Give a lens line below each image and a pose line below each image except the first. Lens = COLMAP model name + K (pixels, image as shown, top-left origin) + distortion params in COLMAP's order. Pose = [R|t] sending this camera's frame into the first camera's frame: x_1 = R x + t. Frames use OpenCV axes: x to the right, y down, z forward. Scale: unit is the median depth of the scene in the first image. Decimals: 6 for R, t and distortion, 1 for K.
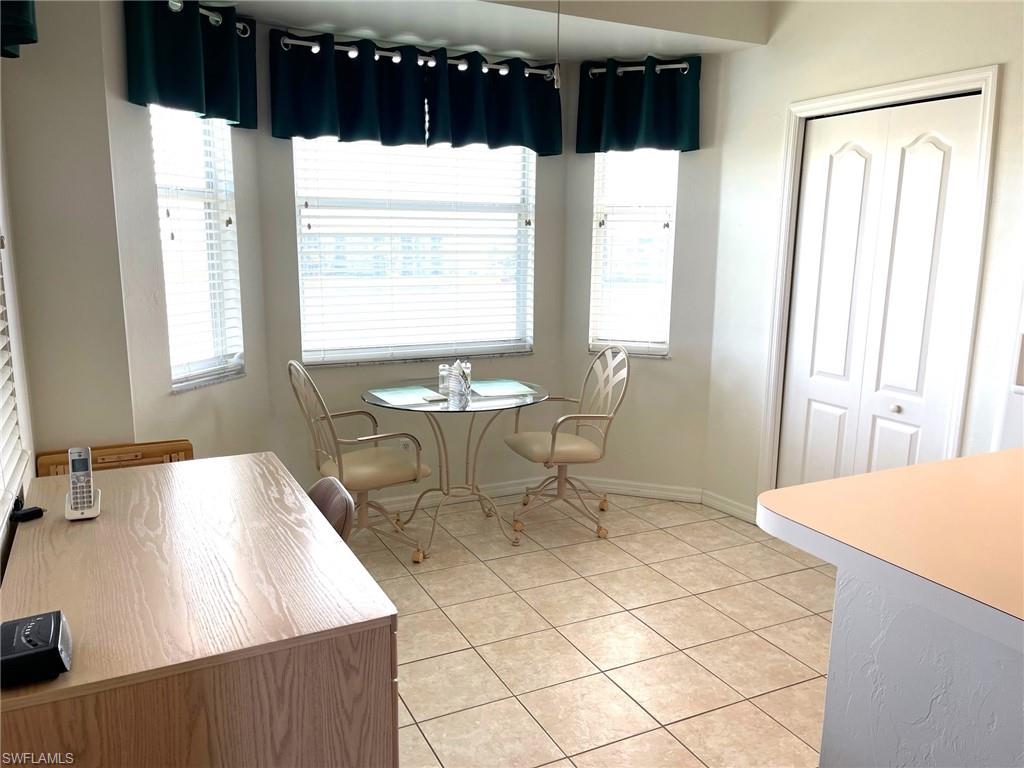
lens RADIAL K [[775.3, 0, 512.0], [0, 775.3, 384.0], [0, 0, 1]] dist [0.132090, -0.173552]
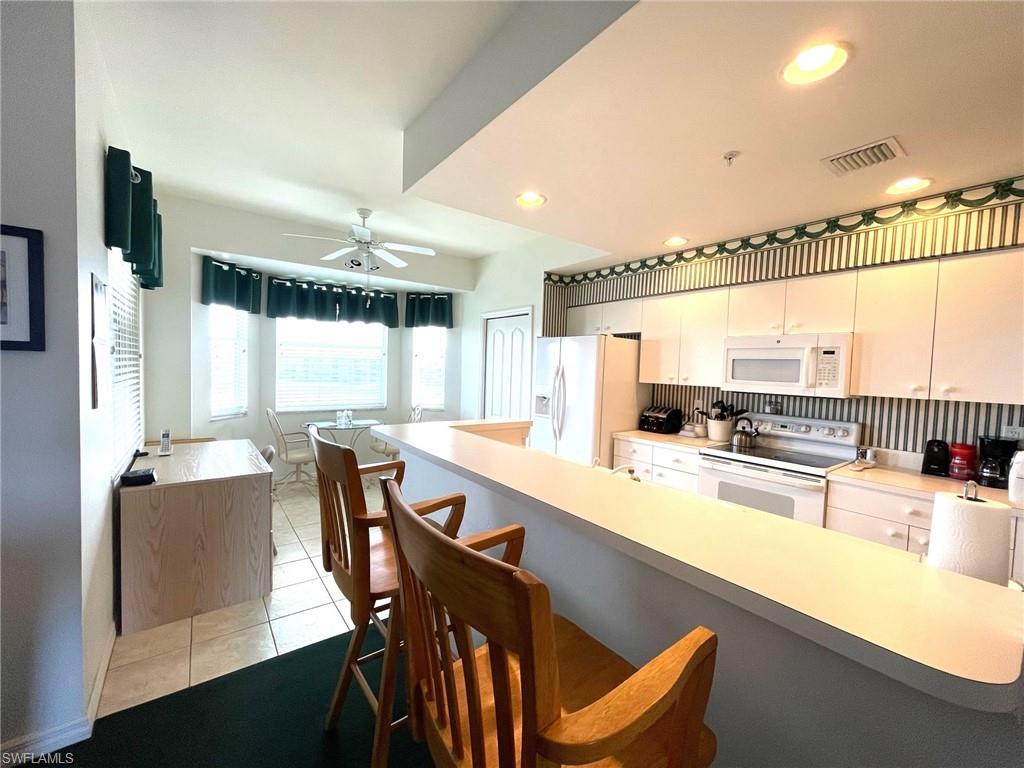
lens RADIAL K [[415.3, 0, 508.7], [0, 415.3, 384.9], [0, 0, 1]] dist [-0.000934, 0.000203]
pose [[0.983252, 0.012652, 0.181813, 0.191284], [0.011911, 0.990994, -0.133374, 0.070371], [-0.181863, 0.133306, 0.974246, -0.339097]]
